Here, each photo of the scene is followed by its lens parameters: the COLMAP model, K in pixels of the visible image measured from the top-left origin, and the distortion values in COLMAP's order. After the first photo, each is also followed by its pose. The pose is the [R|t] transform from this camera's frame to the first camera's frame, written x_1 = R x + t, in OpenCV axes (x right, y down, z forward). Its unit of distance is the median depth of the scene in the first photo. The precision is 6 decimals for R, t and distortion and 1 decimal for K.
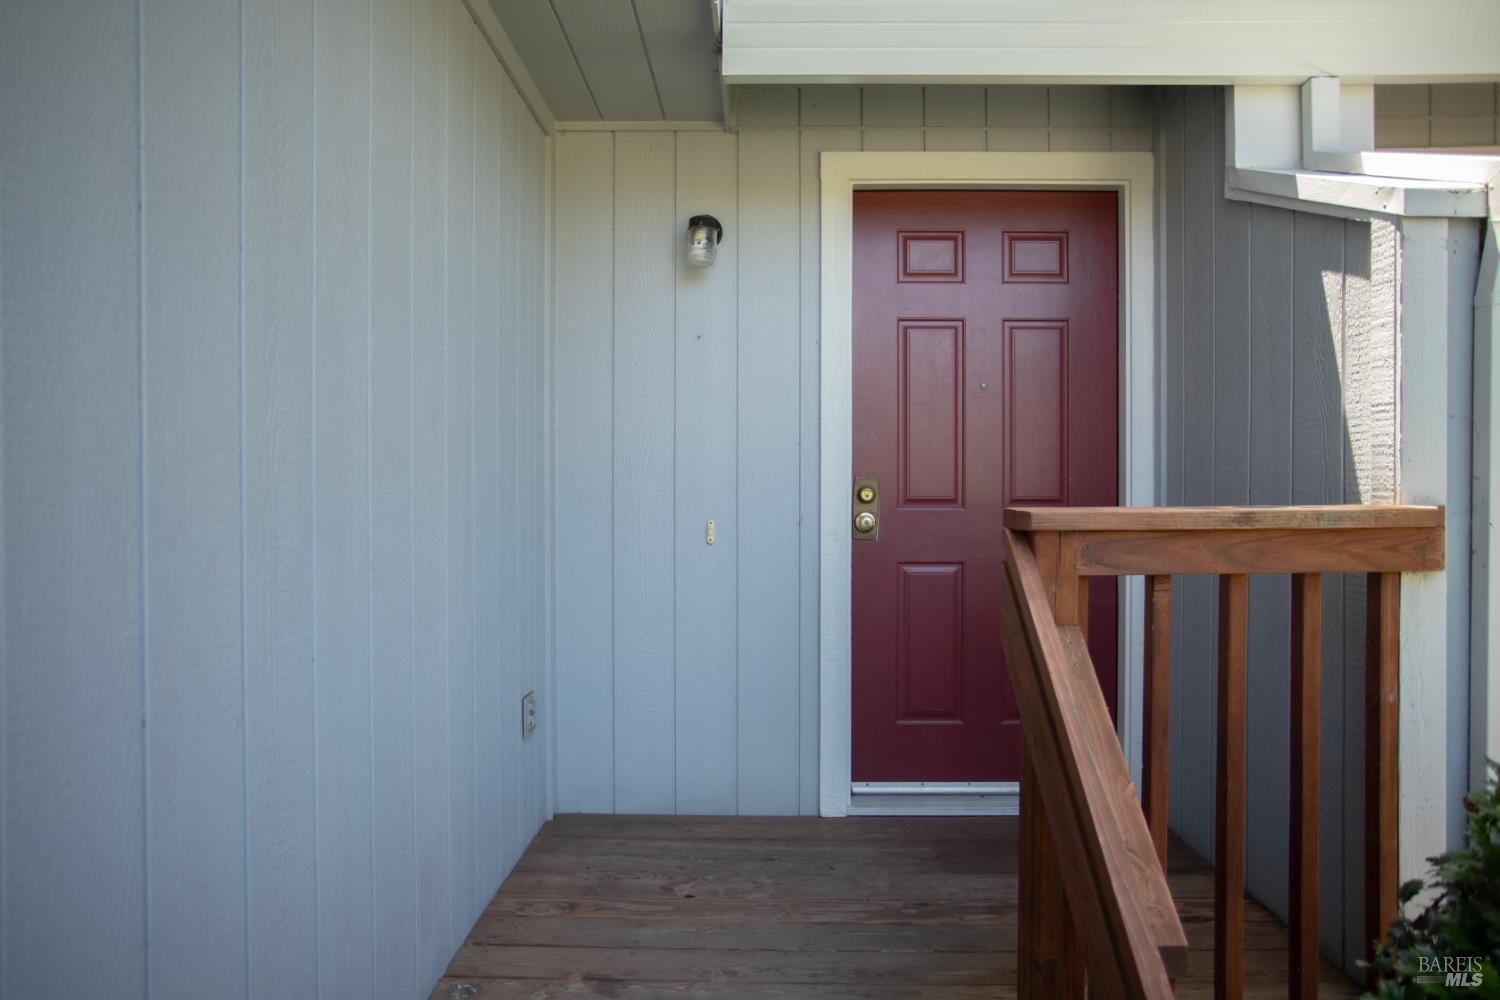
lens RADIAL K [[1001.4, 0, 748.8], [0, 1001.4, 492.0], [0, 0, 1]] dist [-0.004337, -0.000417]
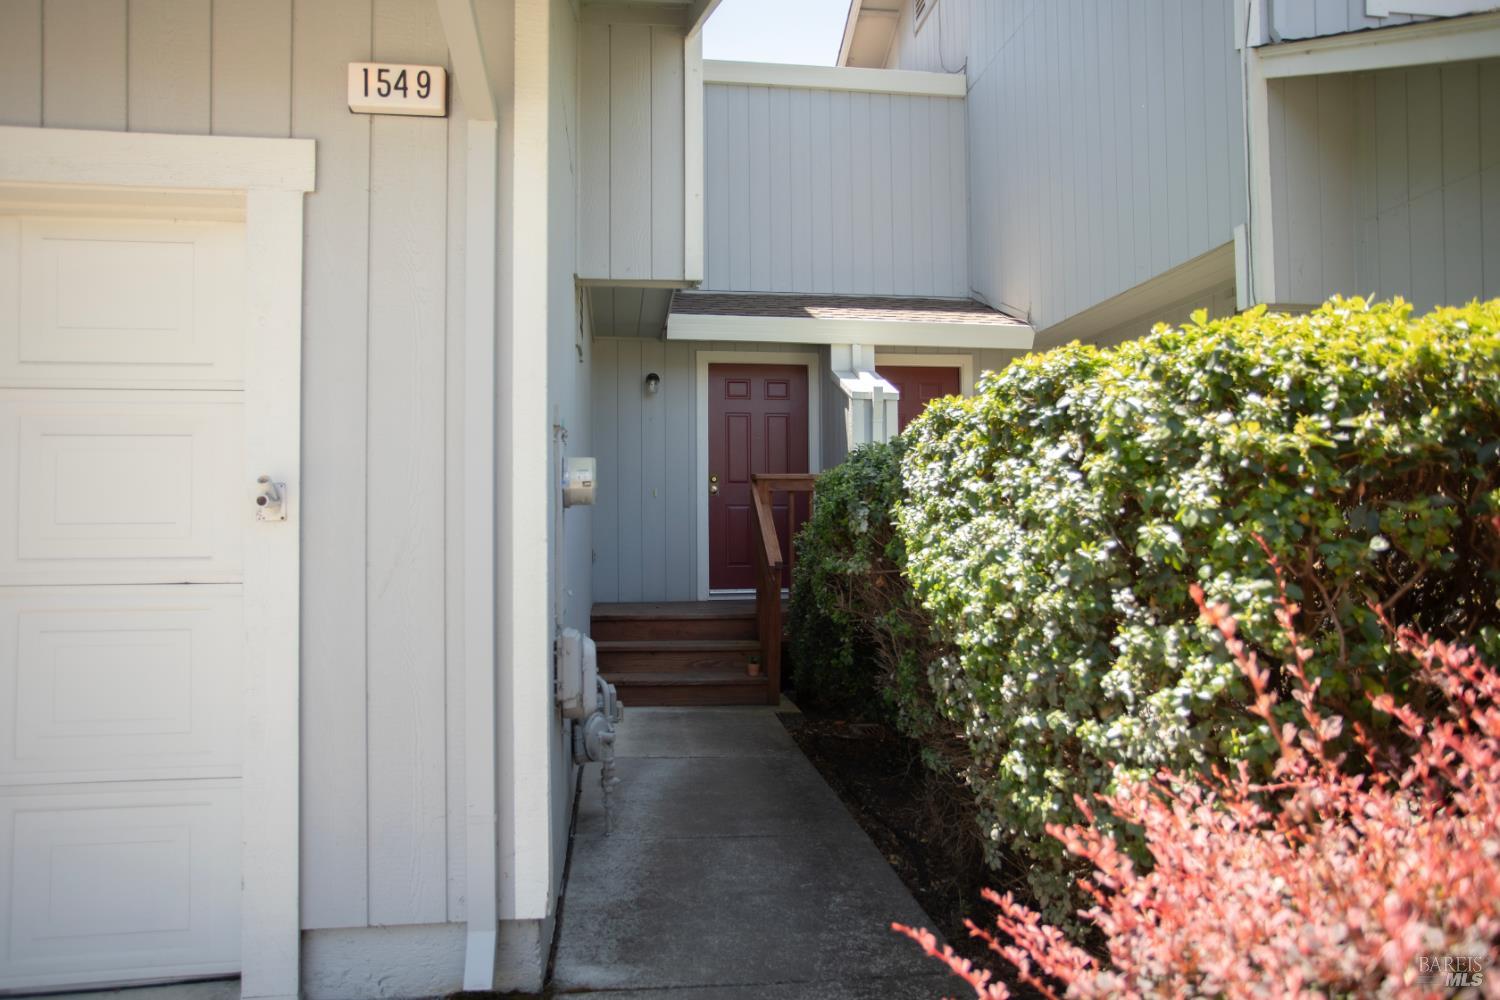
lens RADIAL K [[1001.4, 0, 747.2], [0, 1001.4, 501.4], [0, 0, 1]] dist [-0.004337, -0.000417]
pose [[0.990080, -0.005782, 0.140385, -0.164718], [0.010257, 0.999461, -0.031174, 0.141036], [-0.140129, 0.032305, 0.989606, -1.601477]]
